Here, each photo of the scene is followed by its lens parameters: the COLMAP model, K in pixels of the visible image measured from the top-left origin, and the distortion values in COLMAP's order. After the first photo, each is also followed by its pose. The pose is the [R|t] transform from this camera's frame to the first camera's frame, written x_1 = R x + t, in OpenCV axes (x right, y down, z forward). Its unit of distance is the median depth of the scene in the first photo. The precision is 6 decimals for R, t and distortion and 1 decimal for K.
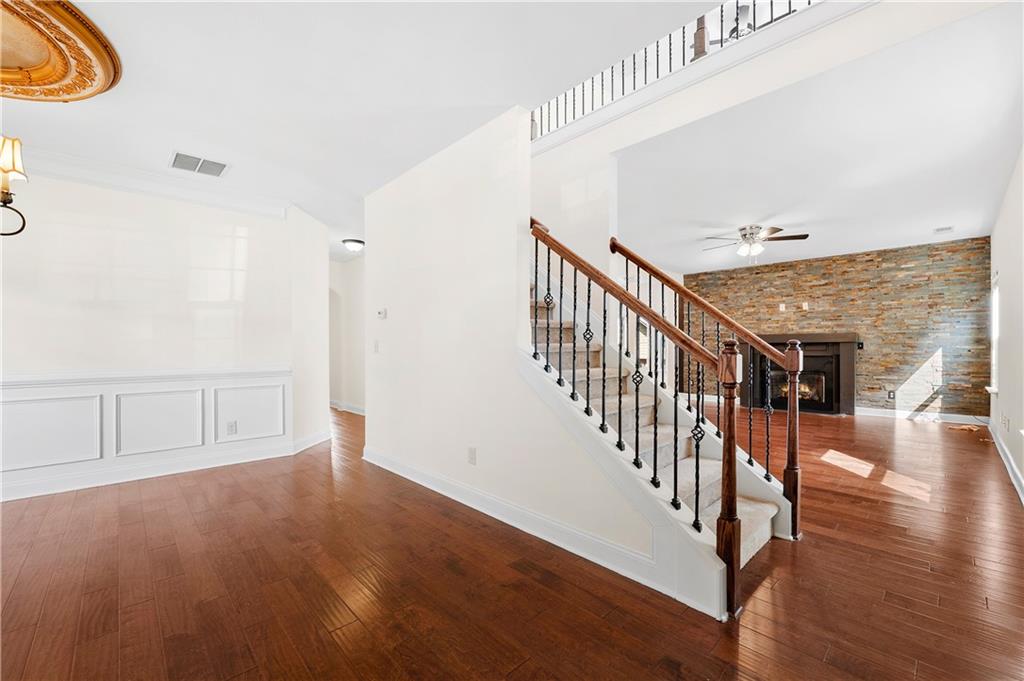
lens RADIAL K [[418.0, 0, 515.3], [0, 418.0, 347.0], [0, 0, 1]] dist [-0.011247, 0.000465]
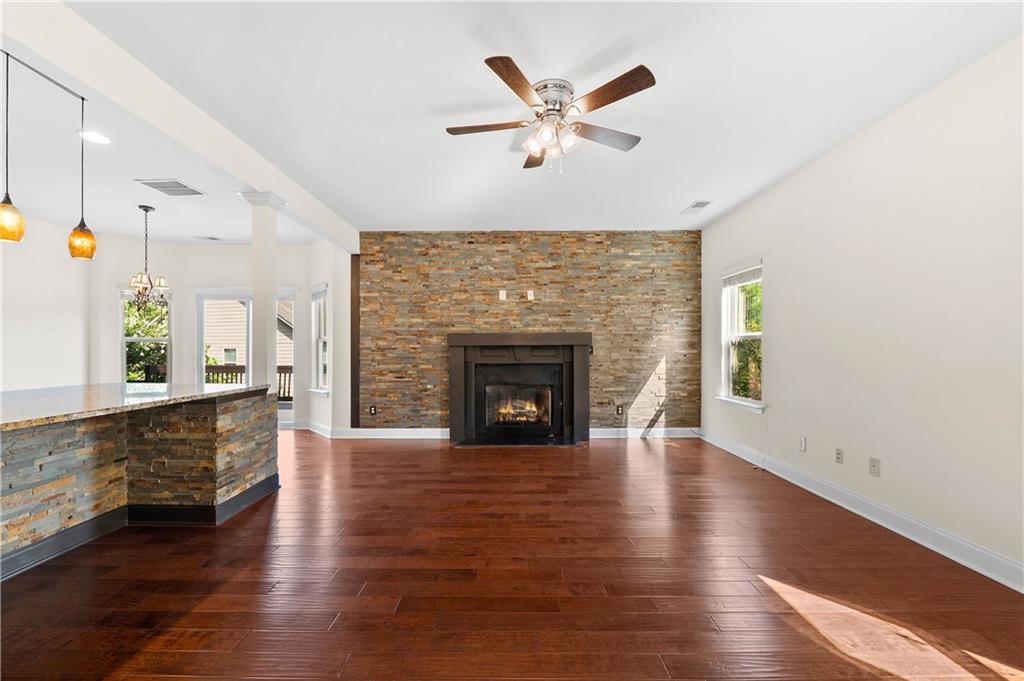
lens RADIAL K [[418.0, 0, 511.6], [0, 418.0, 349.6], [0, 0, 1]] dist [-0.011247, 0.000465]
pose [[0.689193, 0.002247, 0.724574, 0.164008], [0.001406, 0.999989, -0.004439, -0.000236], [-0.724576, 0.004079, 0.689183, 0.583729]]
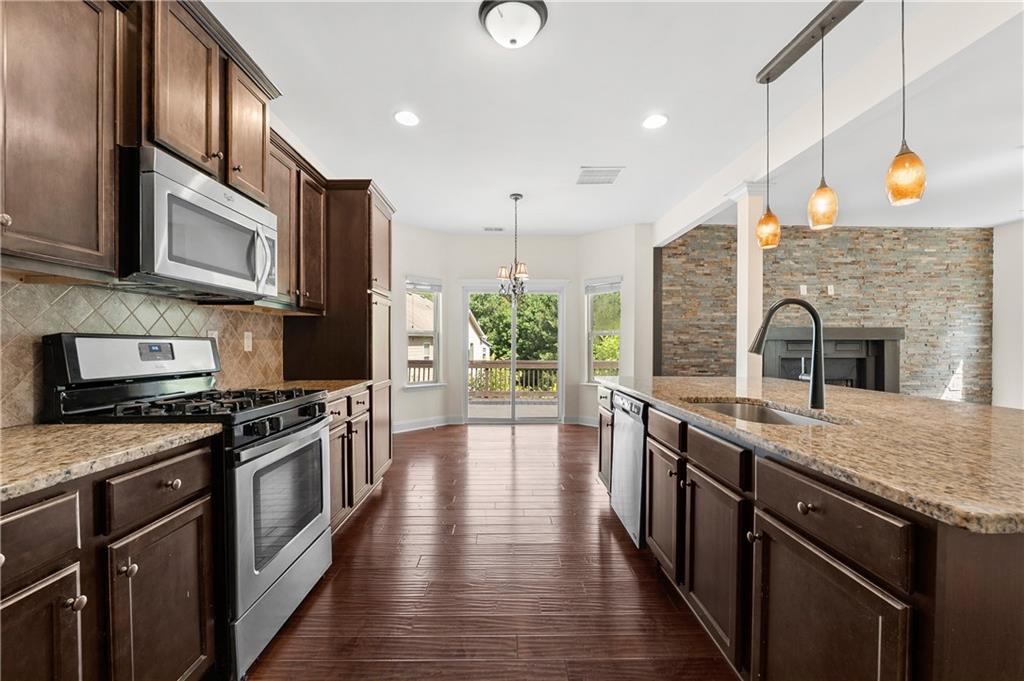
lens RADIAL K [[418.0, 0, 510.1], [0, 418.0, 344.4], [0, 0, 1]] dist [-0.011247, 0.000465]
pose [[0.674422, 0.006546, 0.738317, -0.245073], [-0.002641, 0.999976, -0.006454, 0.003464], [-0.738341, 0.002403, 0.674423, 1.034364]]
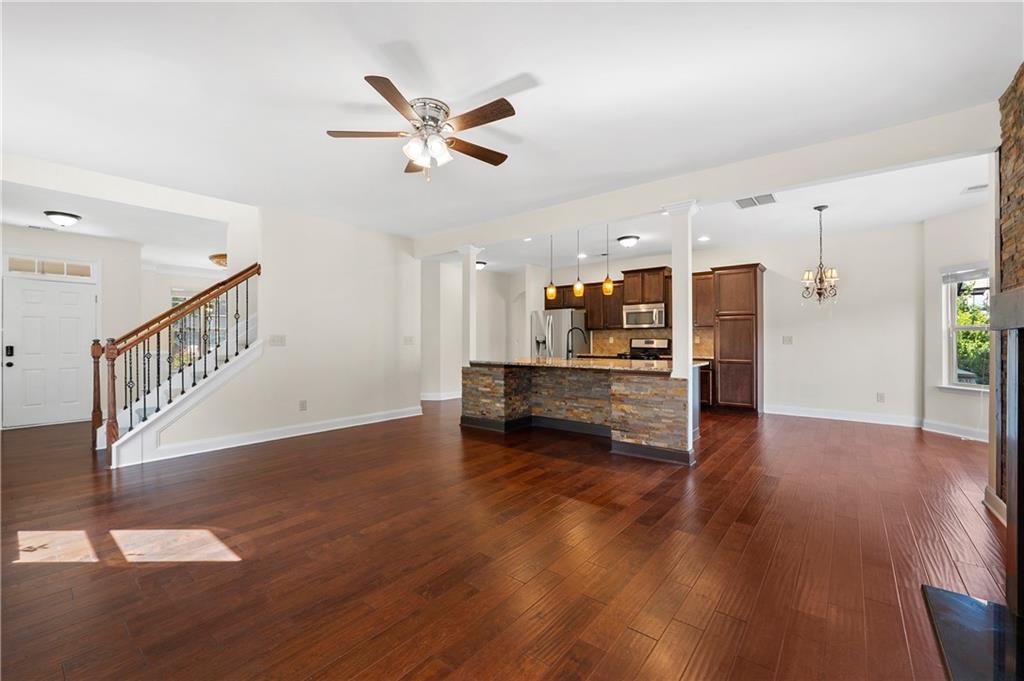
lens RADIAL K [[418.0, 0, 508.9], [0, 418.0, 339.1], [0, 0, 1]] dist [-0.011247, 0.000465]
pose [[0.125559, 0.004846, -0.992074, 0.884963], [-0.004254, 0.999982, 0.004347, -0.005256], [0.992077, 0.003674, 0.125577, 0.843222]]
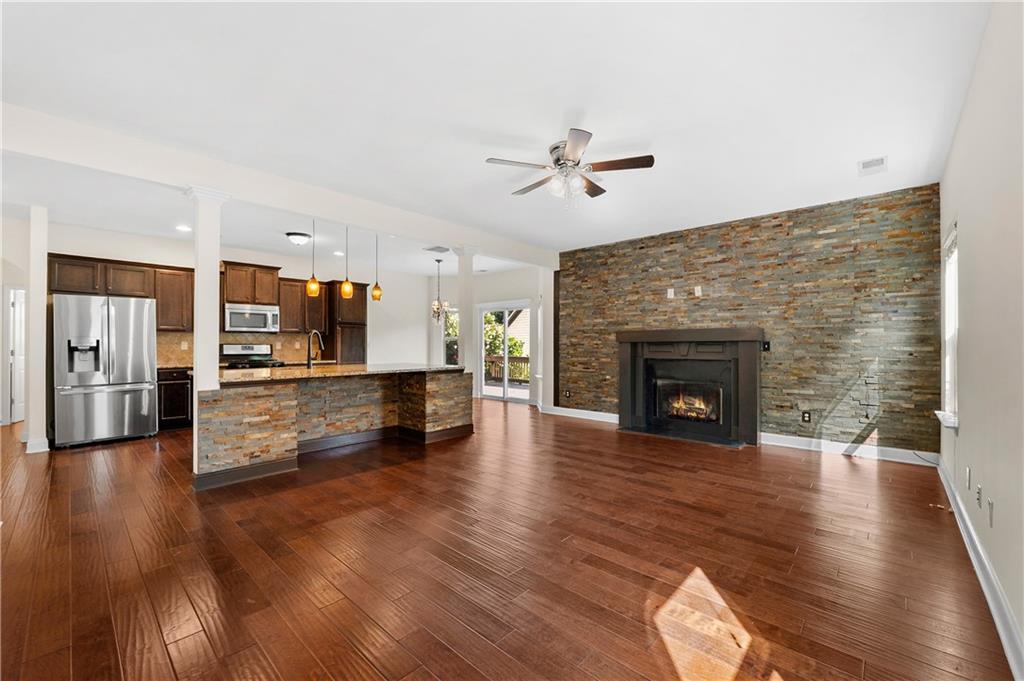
lens RADIAL K [[418.0, 0, 511.5], [0, 418.0, 342.8], [0, 0, 1]] dist [-0.011247, 0.000465]
pose [[0.997837, 0.005864, 0.065480, 0.364054], [-0.005235, 0.999939, -0.009767, 0.000475], [-0.065533, 0.009403, 0.997806, 0.330688]]
